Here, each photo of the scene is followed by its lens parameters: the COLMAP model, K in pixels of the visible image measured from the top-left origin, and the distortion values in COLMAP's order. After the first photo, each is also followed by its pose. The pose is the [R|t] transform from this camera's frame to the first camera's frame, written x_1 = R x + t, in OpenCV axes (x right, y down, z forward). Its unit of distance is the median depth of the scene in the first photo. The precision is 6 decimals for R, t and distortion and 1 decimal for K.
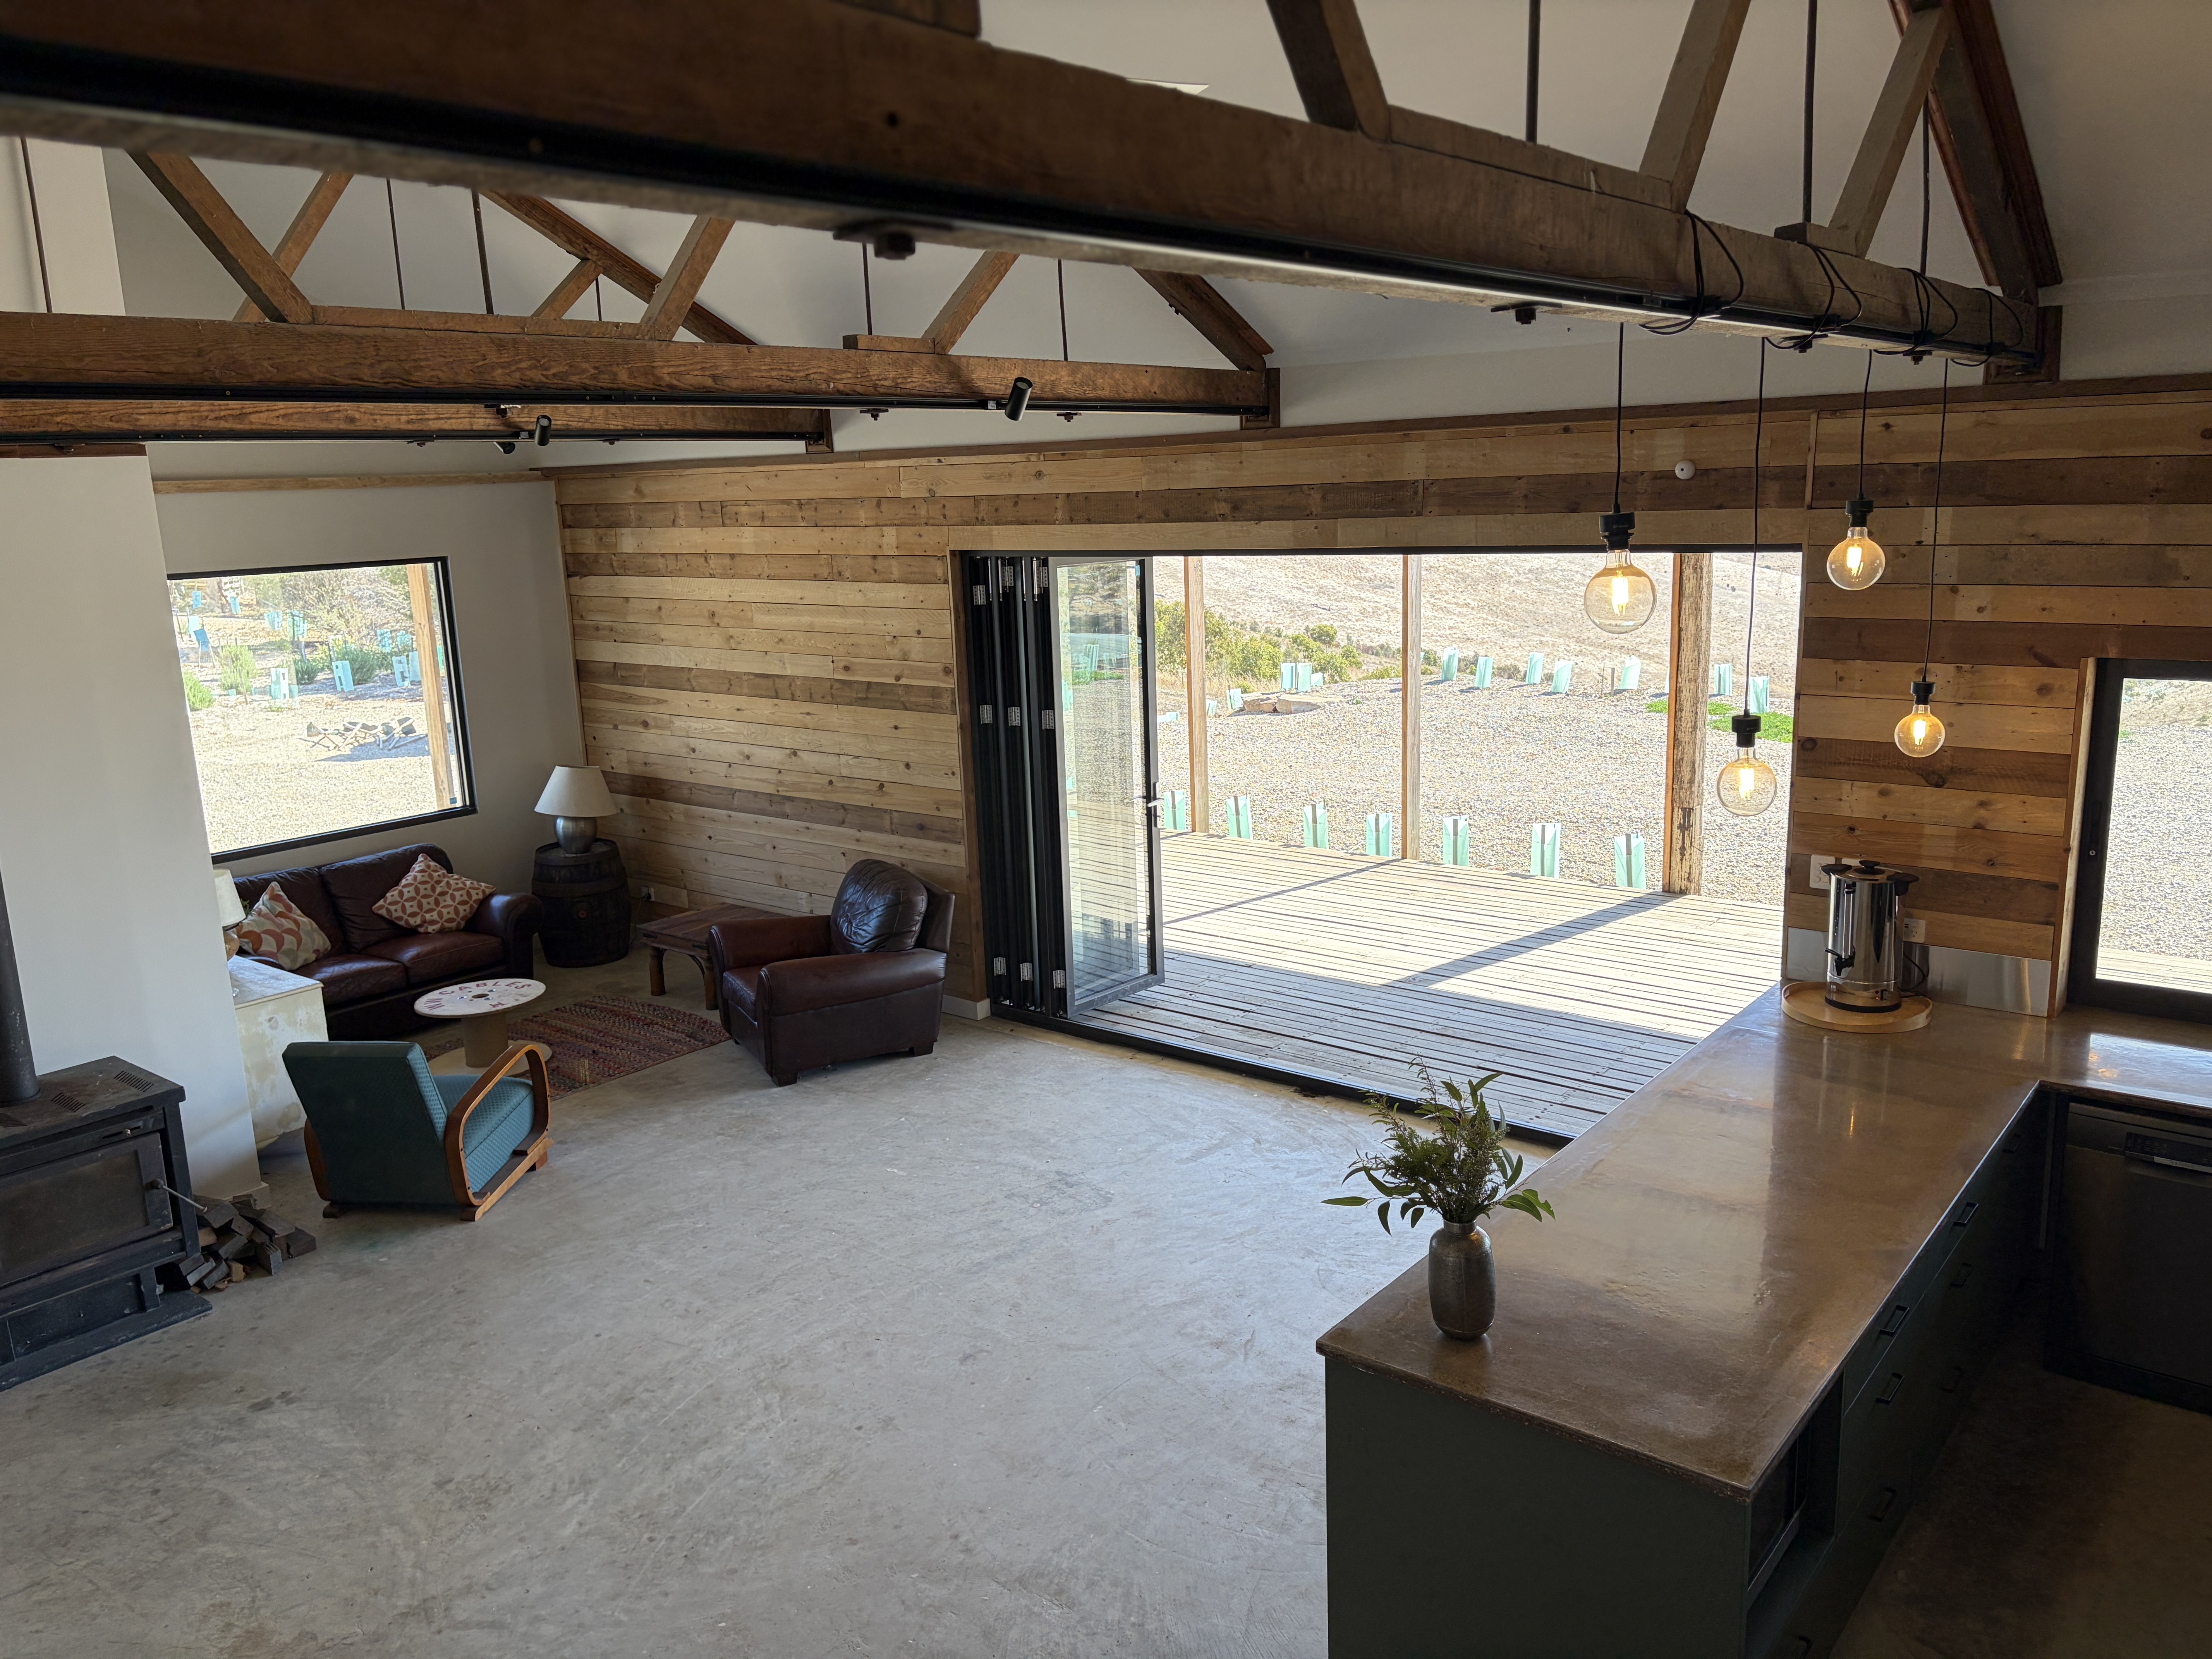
lens RADIAL K [[1676.5, 0, 1123.5], [0, 1676.5, 834.6], [0, 0, 1]] dist [0.100825, -0.135903]
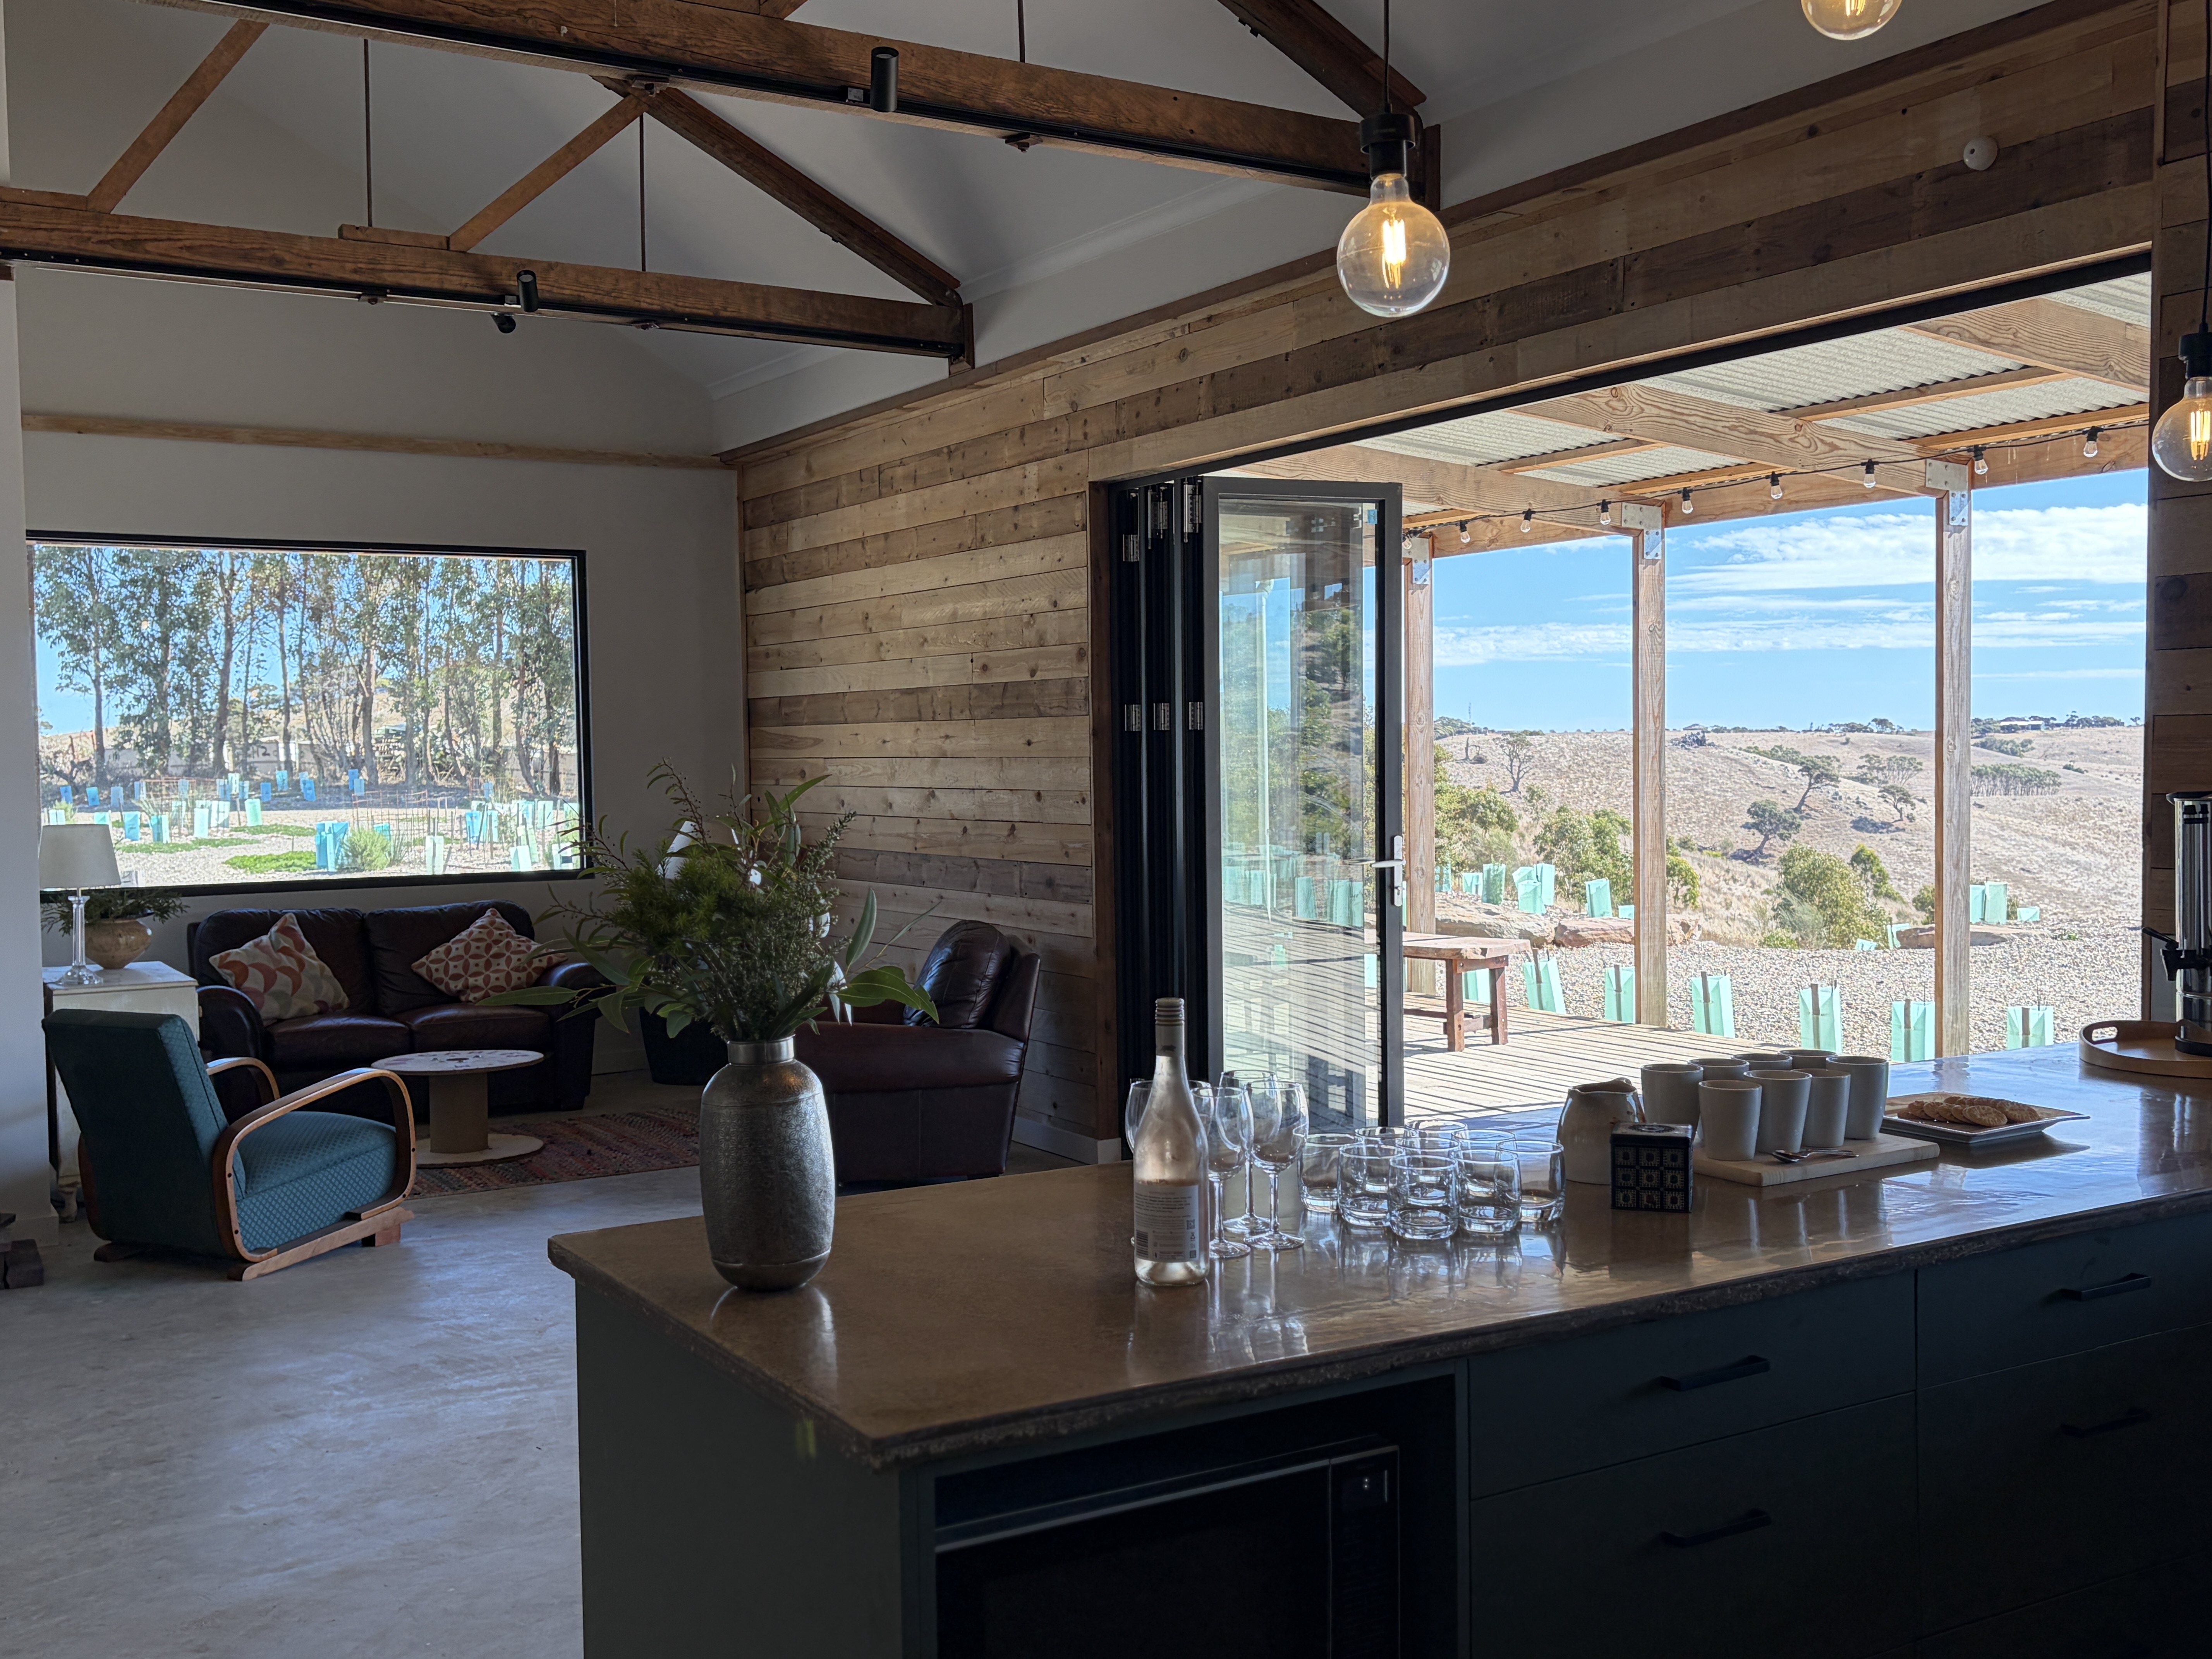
lens RADIAL K [[2190.1, 0, 1106.0], [0, 2190.1, 829.5], [0, 0, 1]] dist [0.174049, -0.424353]
pose [[0.936366, 0.036244, -0.349150, 0.217568], [-0.093227, 0.984612, -0.147813, 0.105057], [0.338419, 0.170957, 0.925336, 0.150870]]
